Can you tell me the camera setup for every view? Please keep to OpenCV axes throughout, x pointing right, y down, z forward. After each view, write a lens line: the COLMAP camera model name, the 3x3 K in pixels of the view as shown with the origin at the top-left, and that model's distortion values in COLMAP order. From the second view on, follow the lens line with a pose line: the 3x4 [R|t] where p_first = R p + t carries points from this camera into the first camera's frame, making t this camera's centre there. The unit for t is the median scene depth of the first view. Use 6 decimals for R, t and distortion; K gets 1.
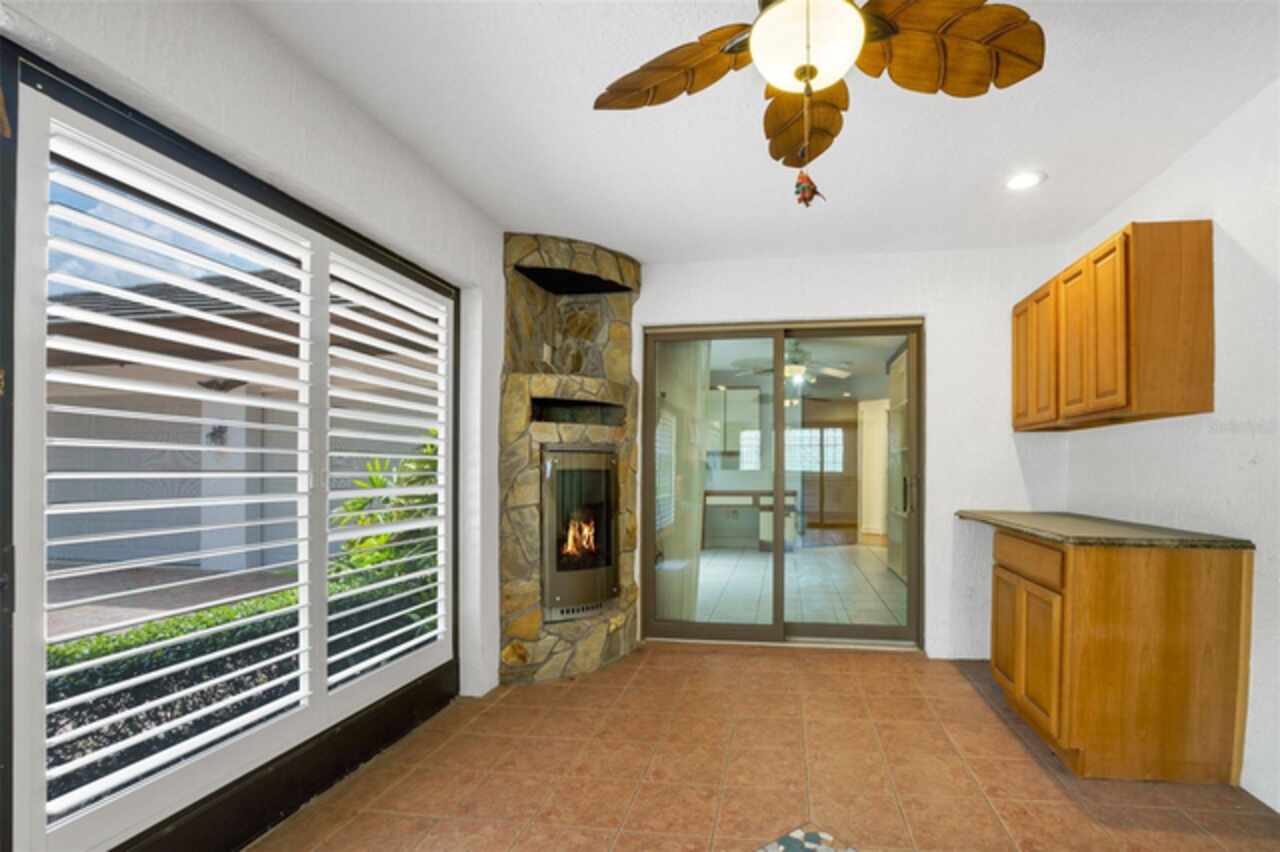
lens RADIAL K [[572.7, 0, 681.7], [0, 572.7, 477.5], [0, 0, 1]] dist [-0.030566, 0.002529]
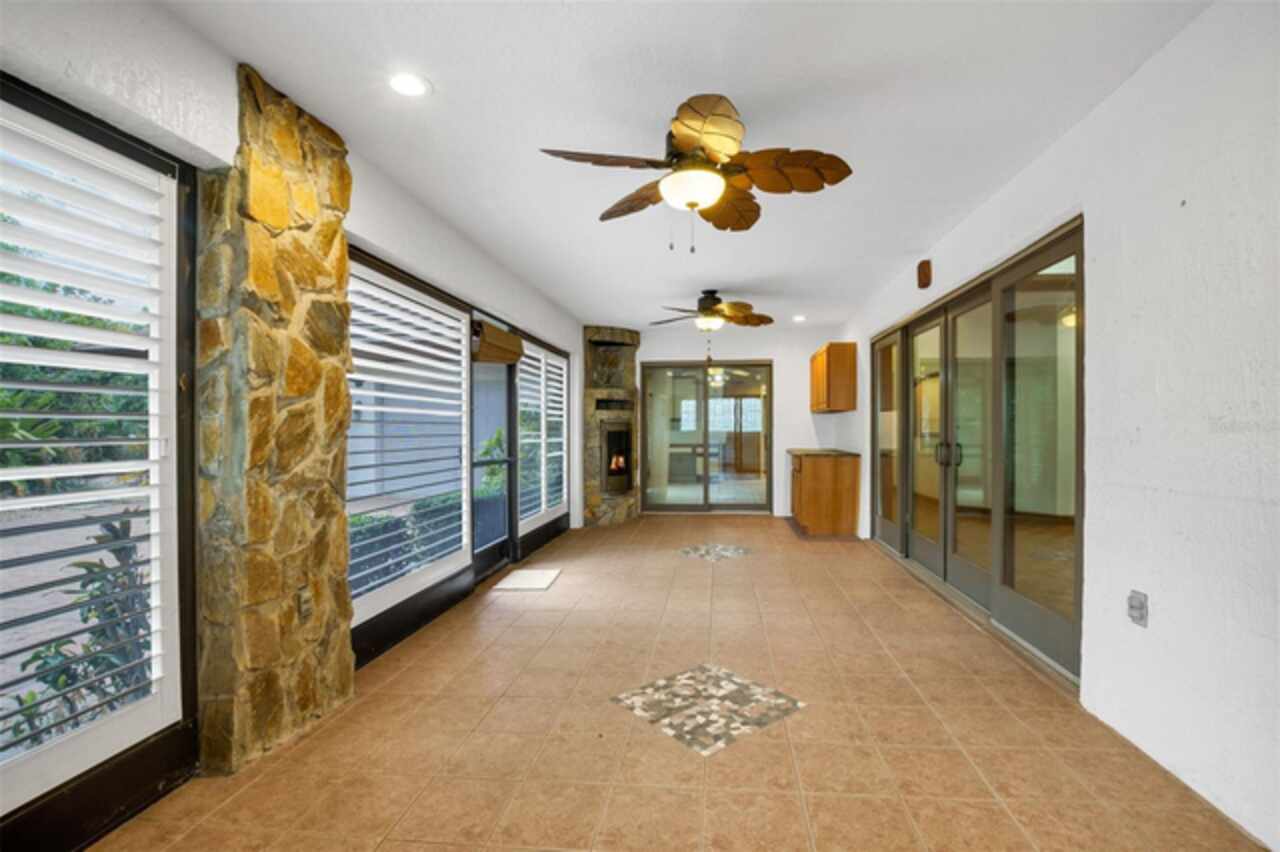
lens RADIAL K [[572.7, 0, 639.0], [0, 572.7, 428.0], [0, 0, 1]] dist [-0.030566, 0.002529]
pose [[0.999115, -0.001241, 0.042055, -0.178437], [0.001945, 0.999859, -0.016682, 0.010720], [-0.042029, 0.016749, 0.998976, -1.186537]]
